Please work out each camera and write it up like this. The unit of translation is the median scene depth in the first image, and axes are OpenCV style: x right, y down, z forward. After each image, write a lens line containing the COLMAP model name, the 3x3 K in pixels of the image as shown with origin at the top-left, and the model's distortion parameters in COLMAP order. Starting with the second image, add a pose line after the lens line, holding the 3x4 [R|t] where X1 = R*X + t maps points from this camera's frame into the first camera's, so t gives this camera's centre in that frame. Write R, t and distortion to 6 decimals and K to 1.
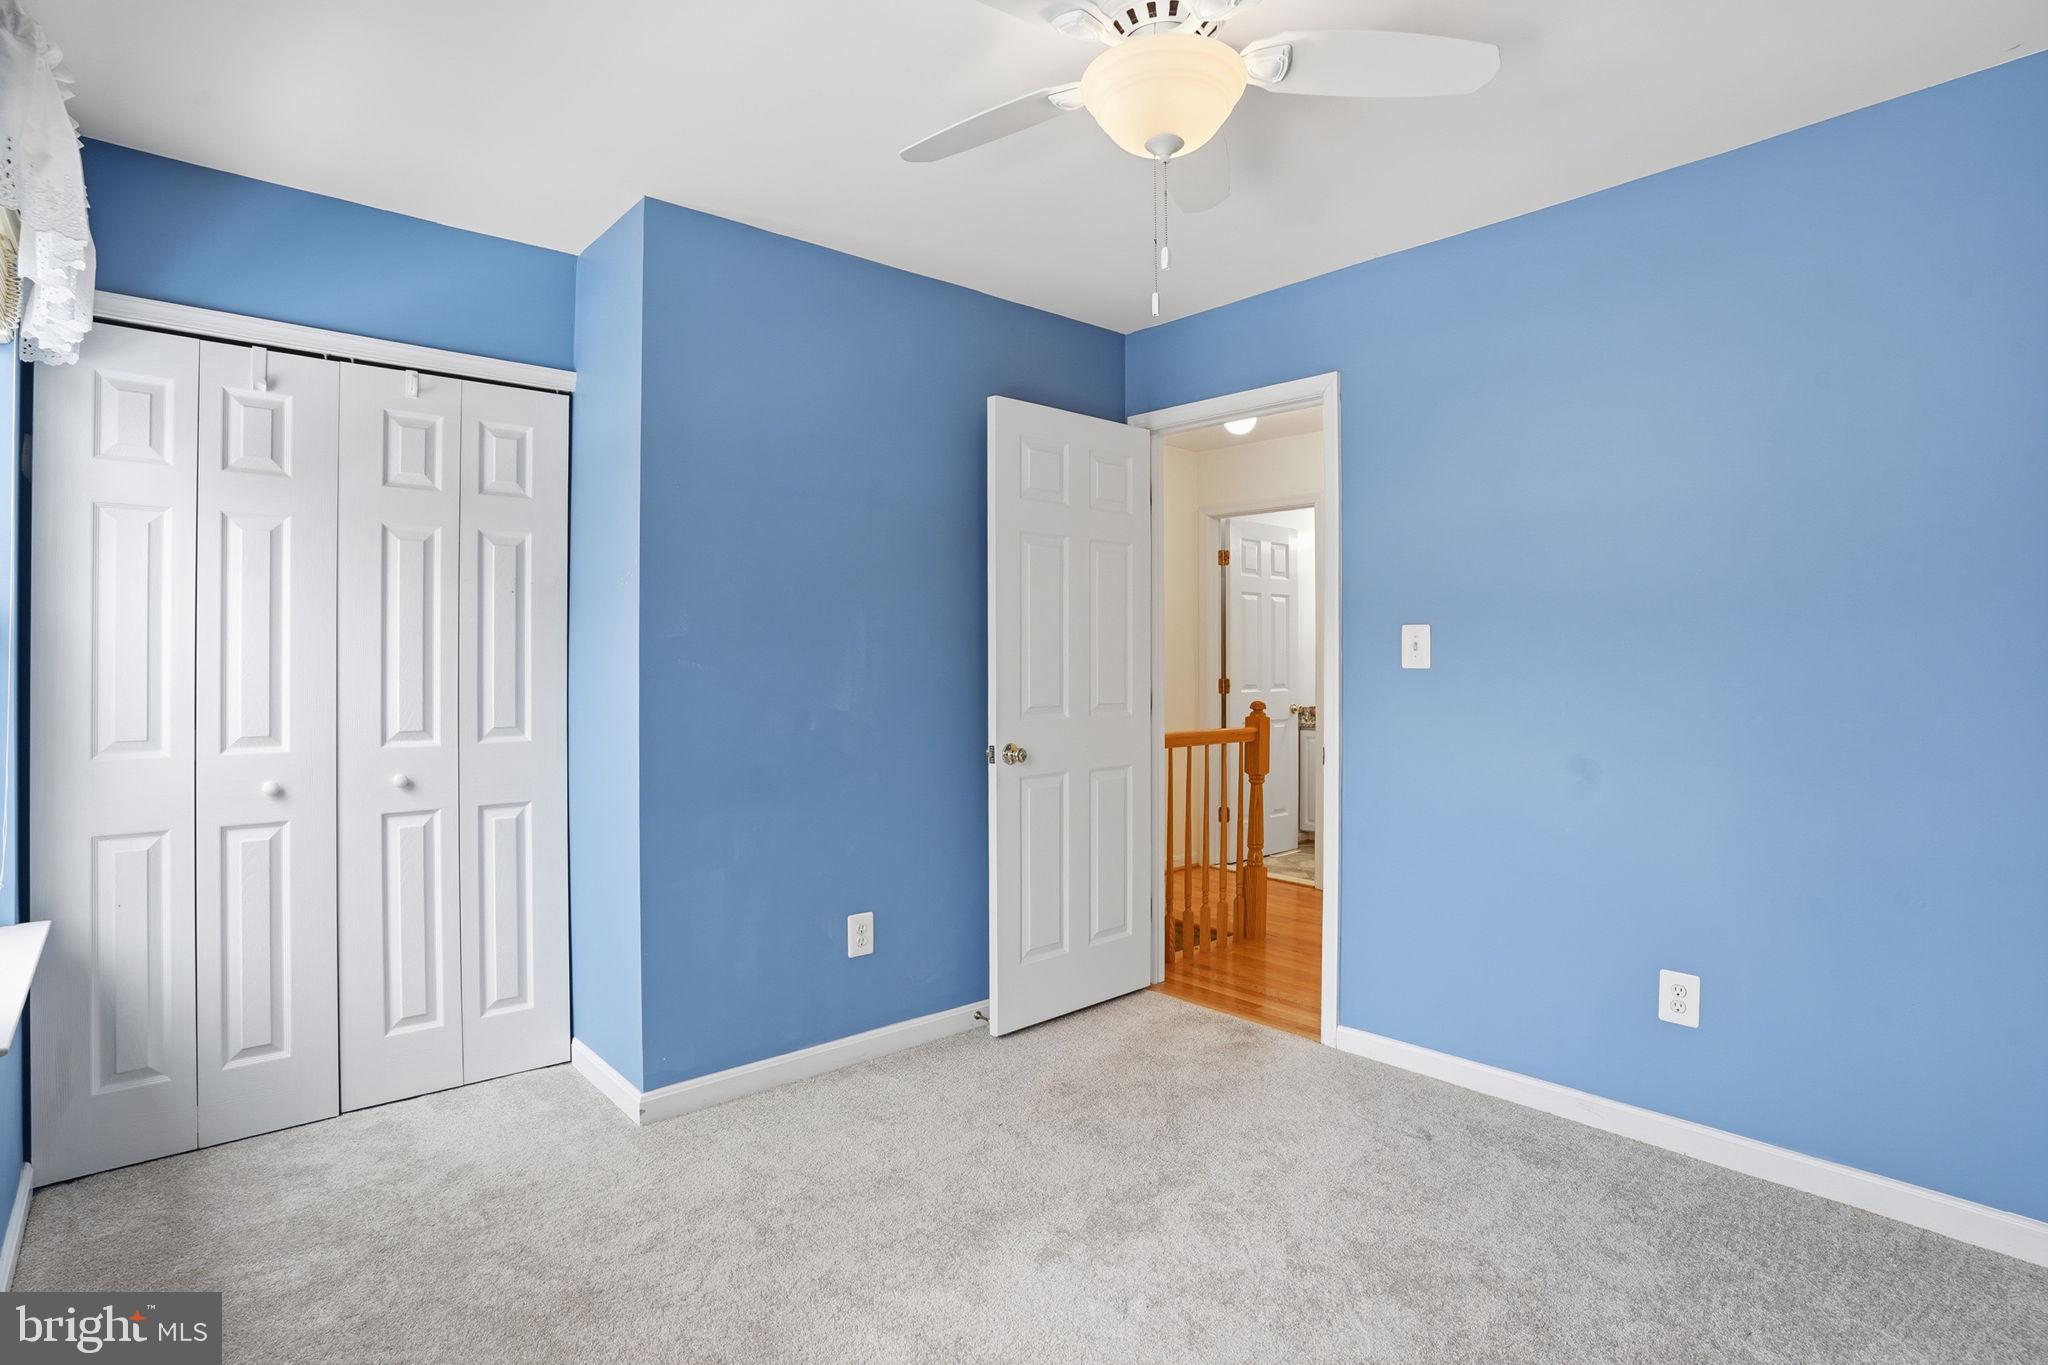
lens RADIAL K [[1021.0, 0, 1024.1], [0, 1021.0, 664.7], [0, 0, 1]] dist [-0.016646, -0.000195]
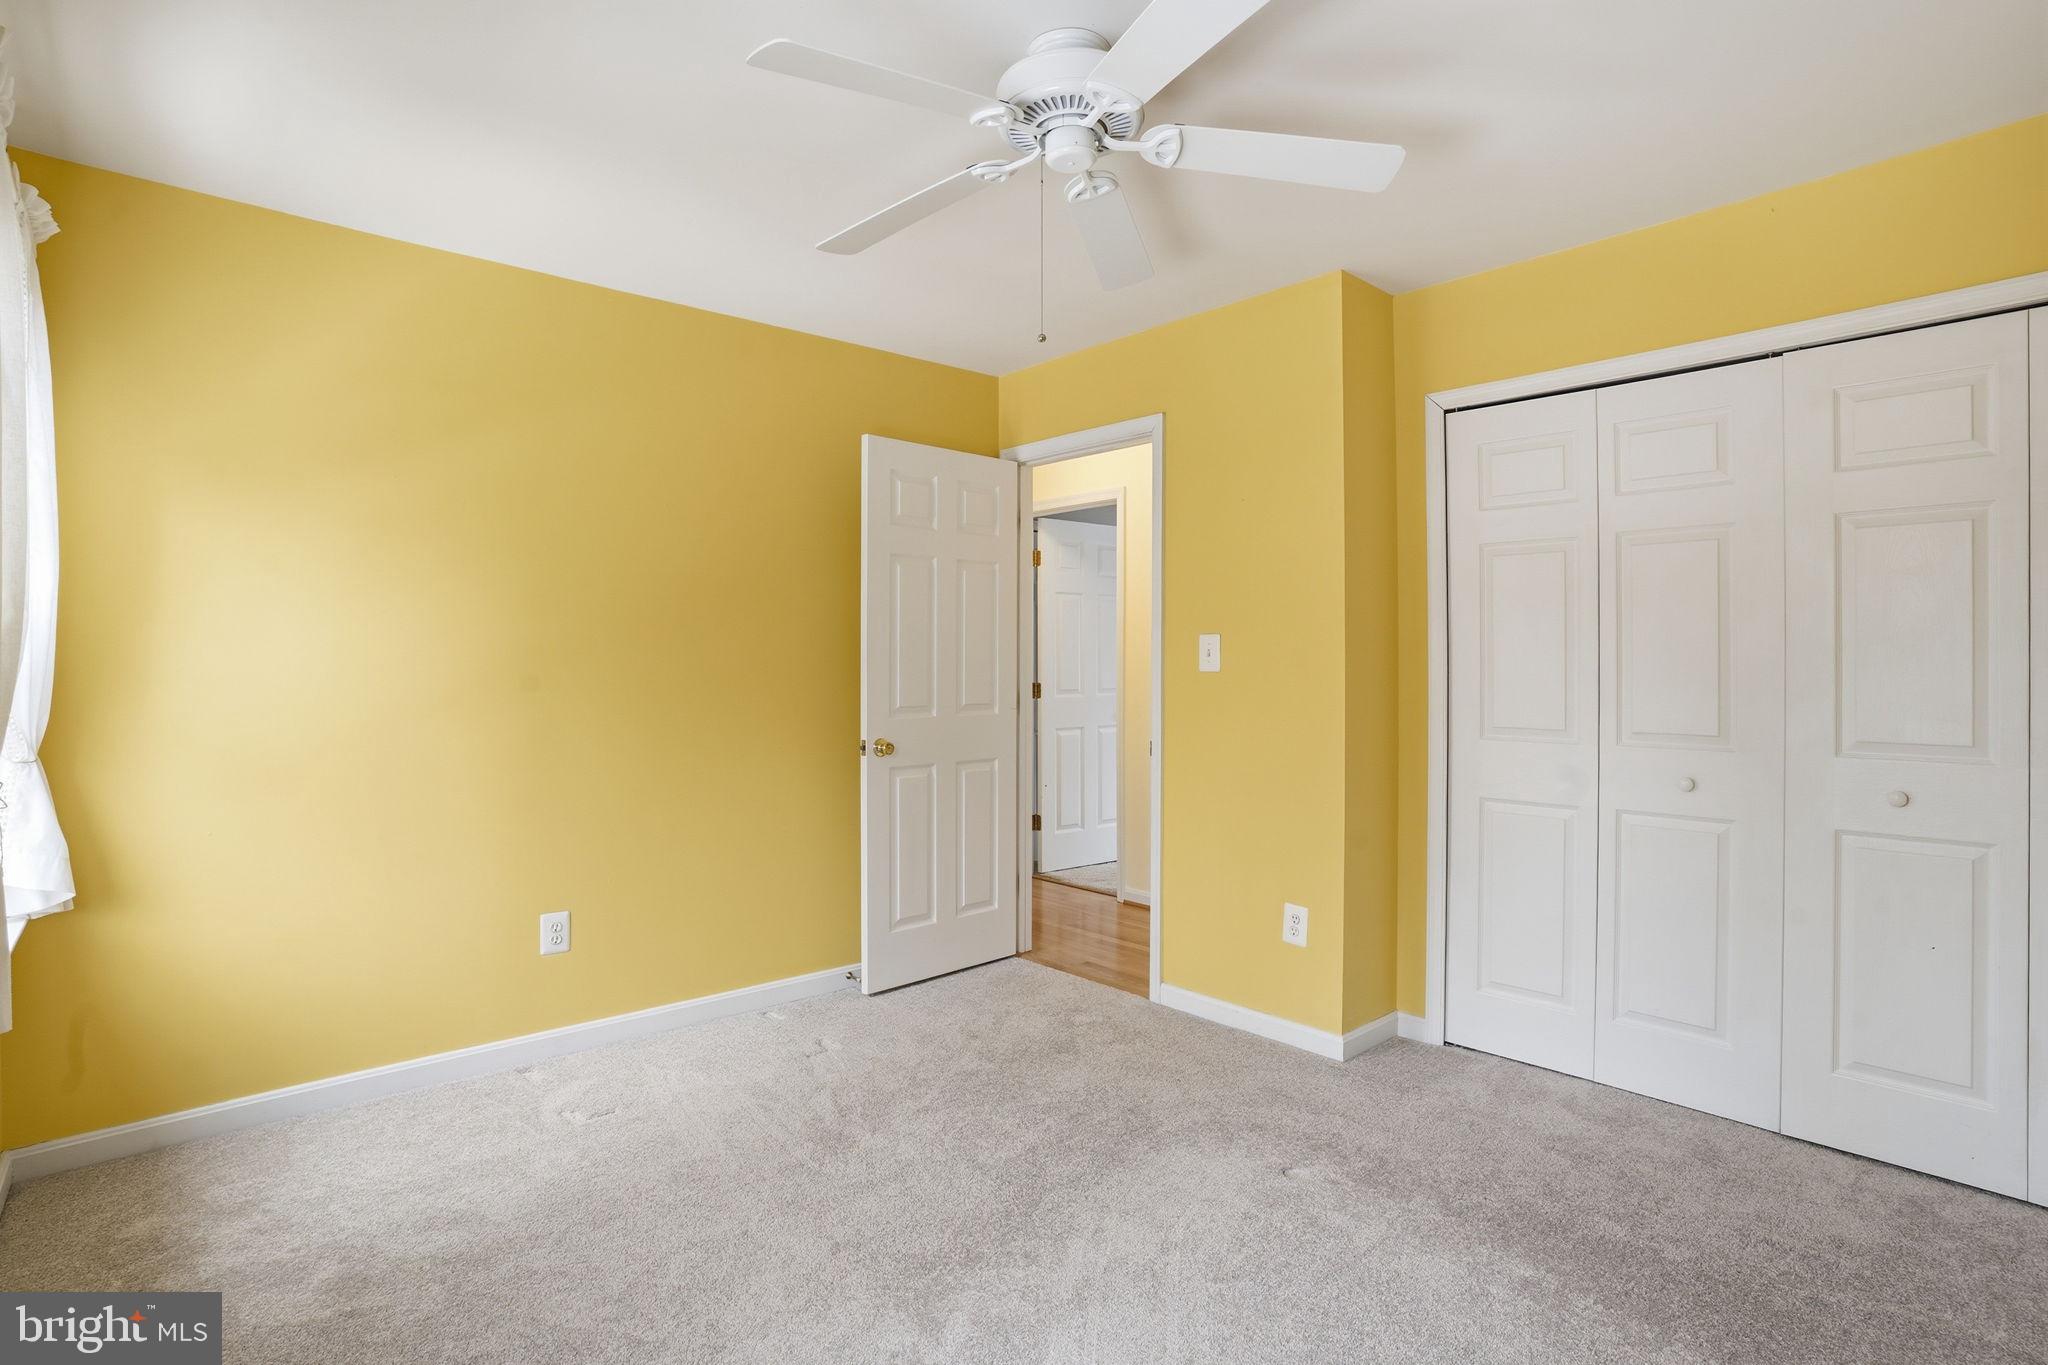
lens RADIAL K [[1021.0, 0, 1025.2], [0, 1021.0, 674.3], [0, 0, 1]] dist [-0.016646, -0.000195]
pose [[0.999997, -0.002239, -0.001183, 0.151192], [0.002238, 0.999997, -0.000545, 0.005965], [0.001184, 0.000542, 0.999999, -0.144433]]
